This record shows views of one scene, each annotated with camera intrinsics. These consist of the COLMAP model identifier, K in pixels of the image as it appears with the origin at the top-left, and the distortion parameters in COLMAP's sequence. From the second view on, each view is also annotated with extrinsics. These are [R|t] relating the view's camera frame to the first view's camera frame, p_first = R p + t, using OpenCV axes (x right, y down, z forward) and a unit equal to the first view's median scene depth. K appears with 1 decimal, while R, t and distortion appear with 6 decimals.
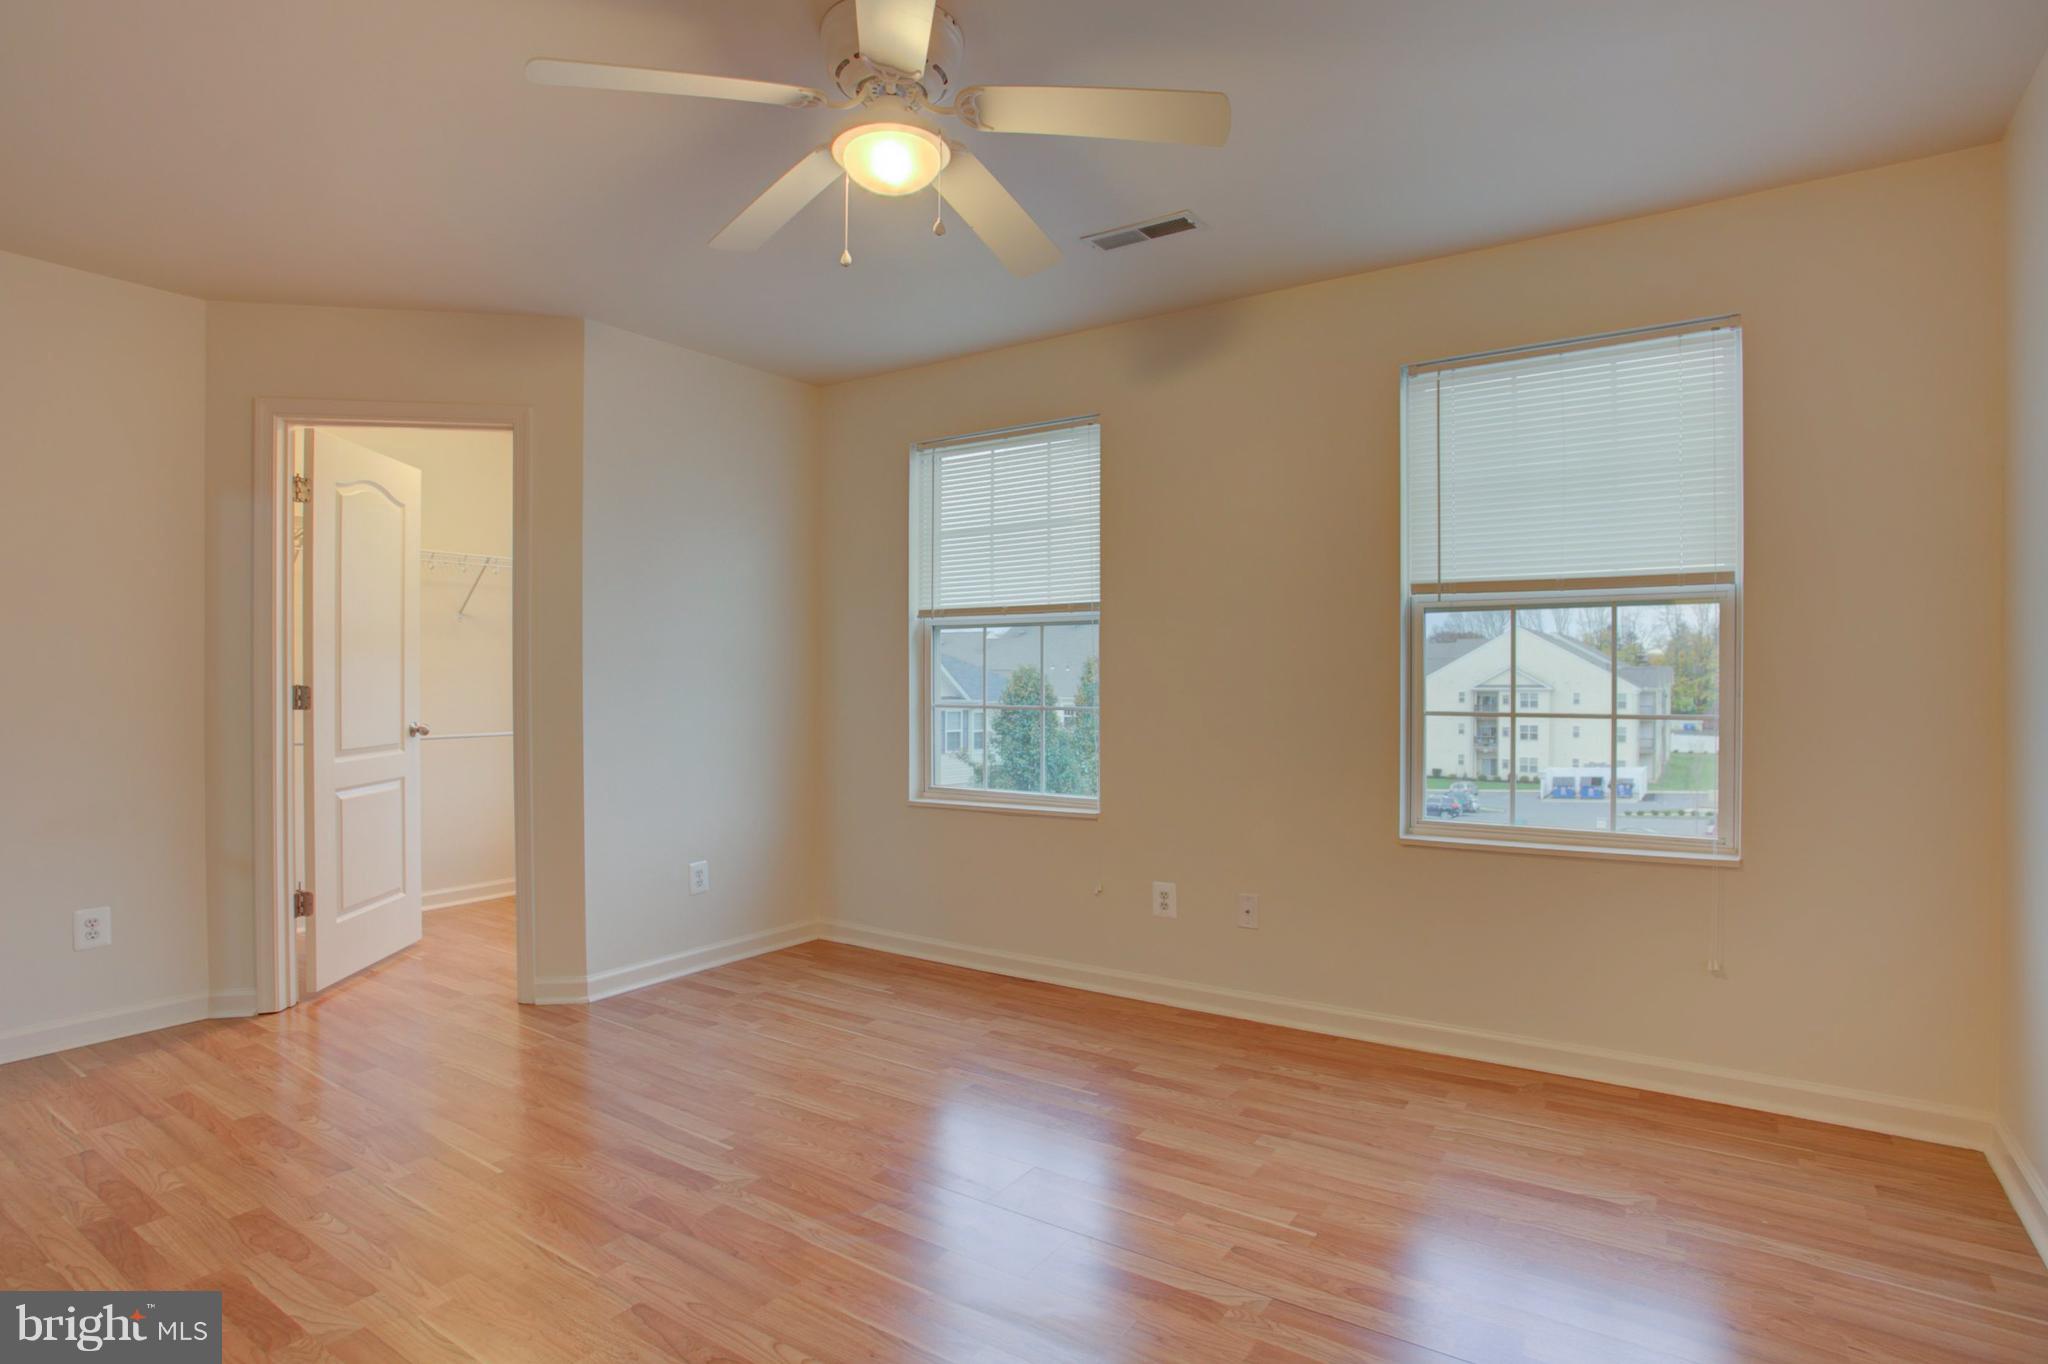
lens RADIAL K [[1001.0, 0, 934.5], [0, 1001.0, 691.7], [0, 0, 1]] dist [-0.049261, 0.000537]
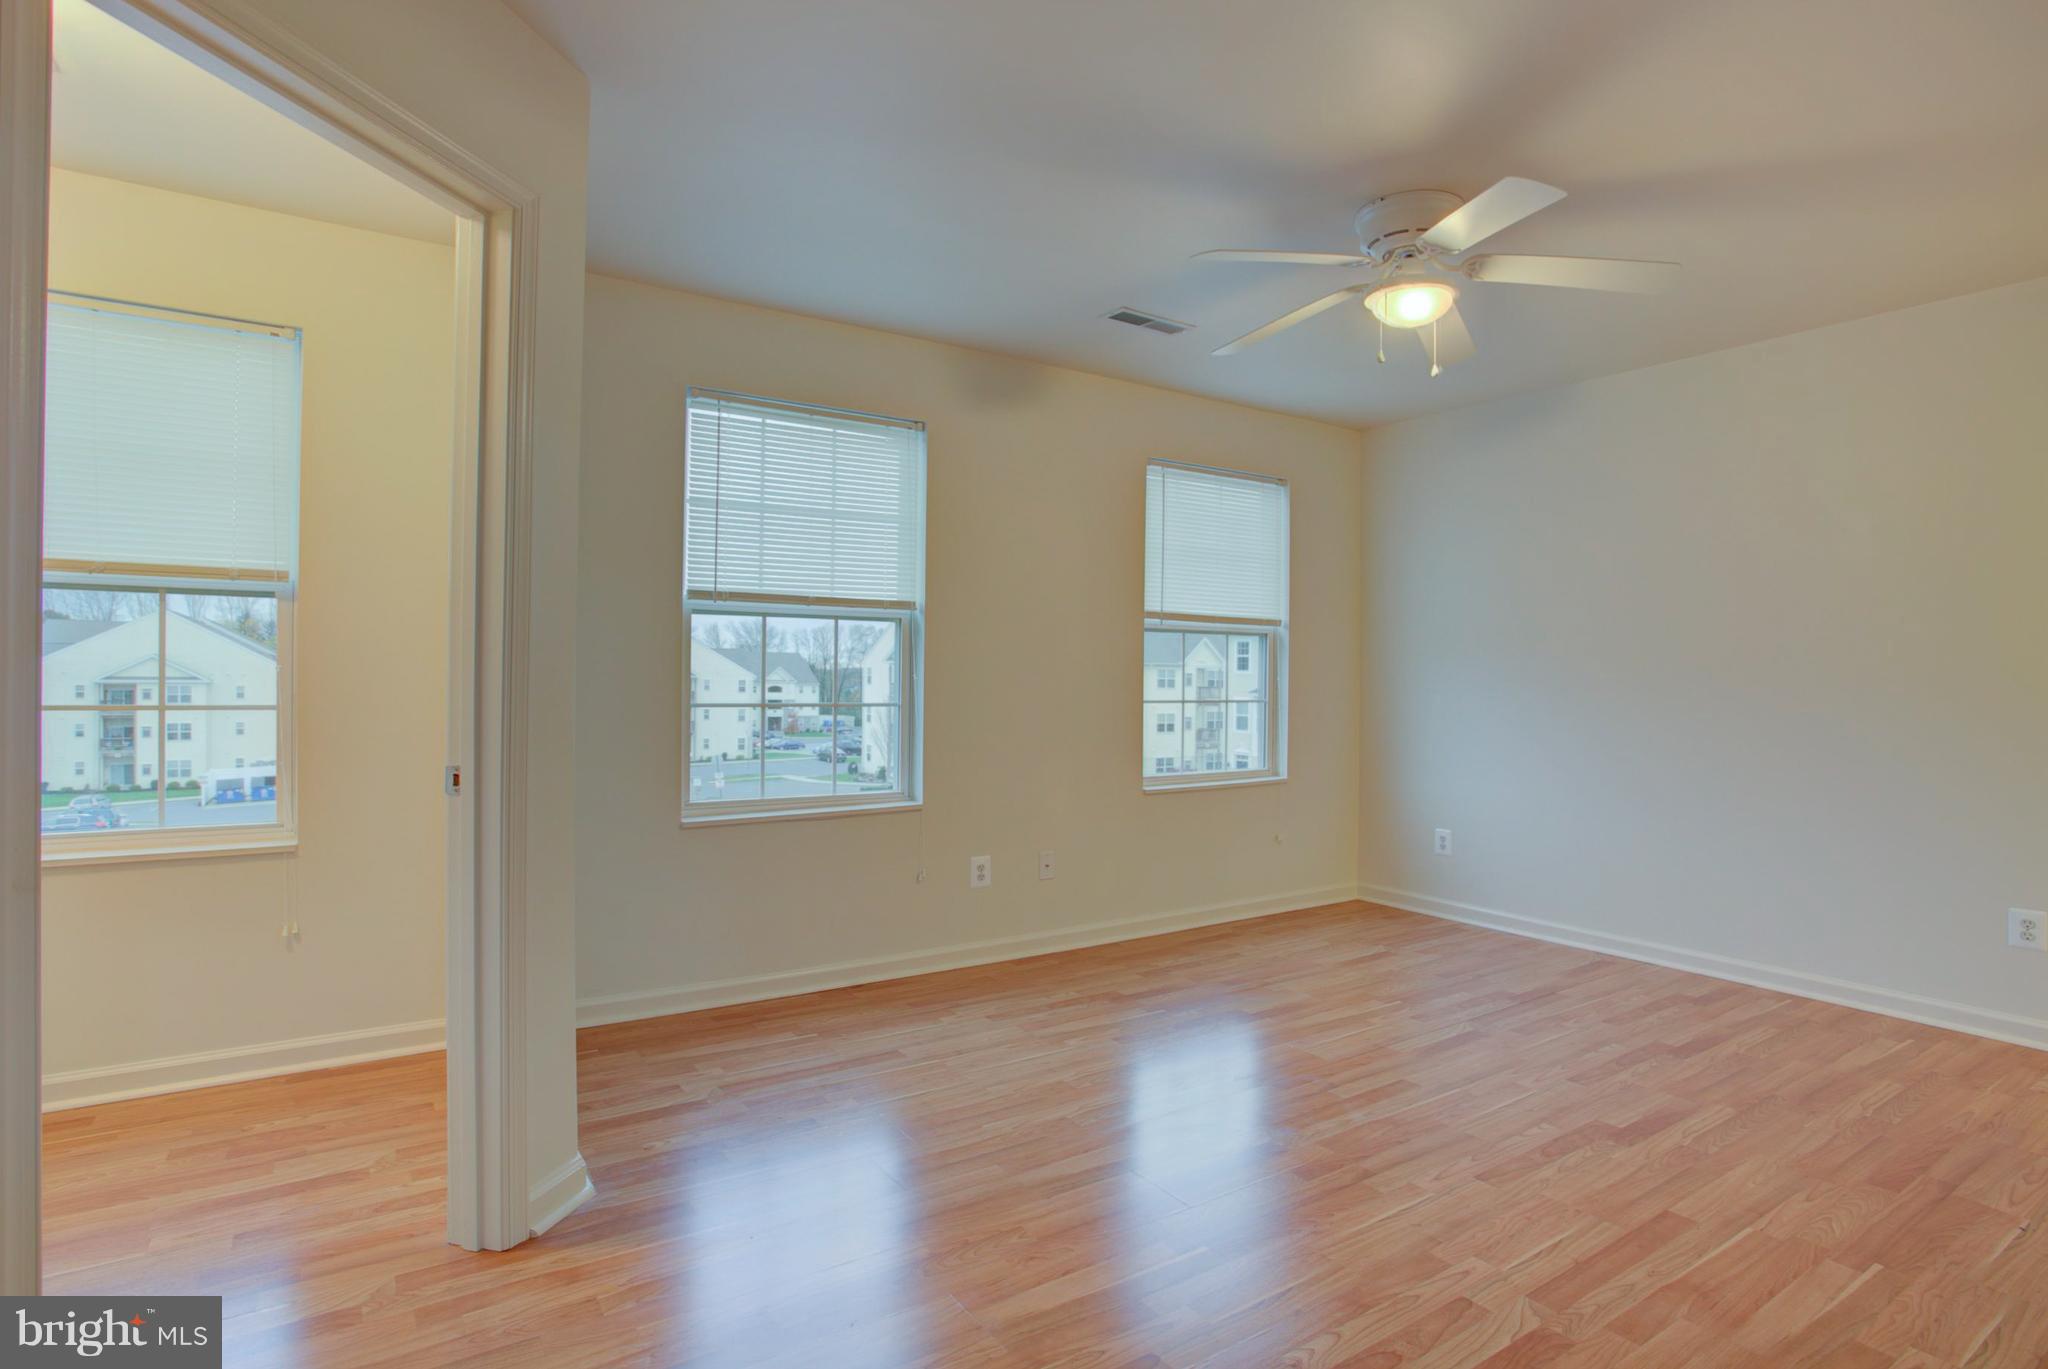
lens RADIAL K [[1028.3, 0, 1047.9], [0, 1028.3, 691.6], [0, 0, 1]] dist [-0.066443, 0.030050]
pose [[0.368780, -0.005638, 0.929499, -0.840772], [0.000961, 0.999983, 0.005684, -0.002169], [-0.929516, -0.001203, 0.368780, 0.513569]]
